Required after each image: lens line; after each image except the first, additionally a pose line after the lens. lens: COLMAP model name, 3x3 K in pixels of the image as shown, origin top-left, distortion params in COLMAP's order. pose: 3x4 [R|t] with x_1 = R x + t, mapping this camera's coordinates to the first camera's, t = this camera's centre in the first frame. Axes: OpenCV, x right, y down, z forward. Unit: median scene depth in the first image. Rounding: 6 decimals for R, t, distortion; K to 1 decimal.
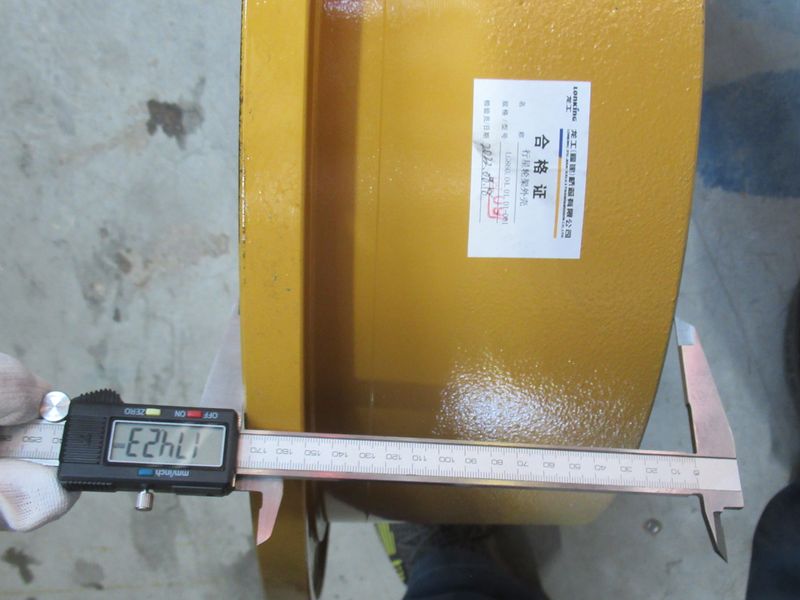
lens RADIAL K [[976.0, 0, 400.0], [0, 976.0, 300.0], [0, 0, 1]] dist [-0.030612, 0.026109]
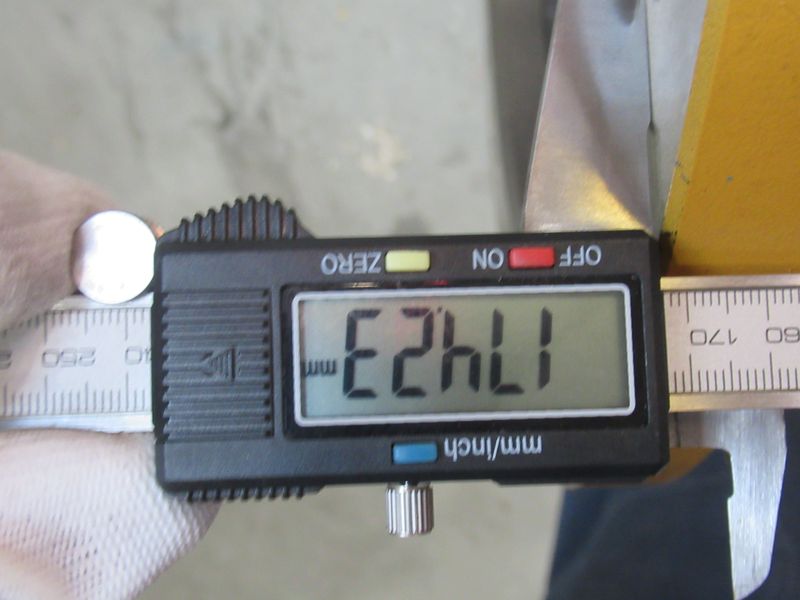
lens RADIAL K [[976.0, 0, 400.0], [0, 976.0, 300.0], [0, 0, 1]] dist [-0.030612, 0.026109]
pose [[0.993192, -0.055253, -0.102549, -0.224494], [0.088216, 0.931687, 0.352387, 0.011885], [0.076074, -0.359035, 0.930219, 0.695221]]
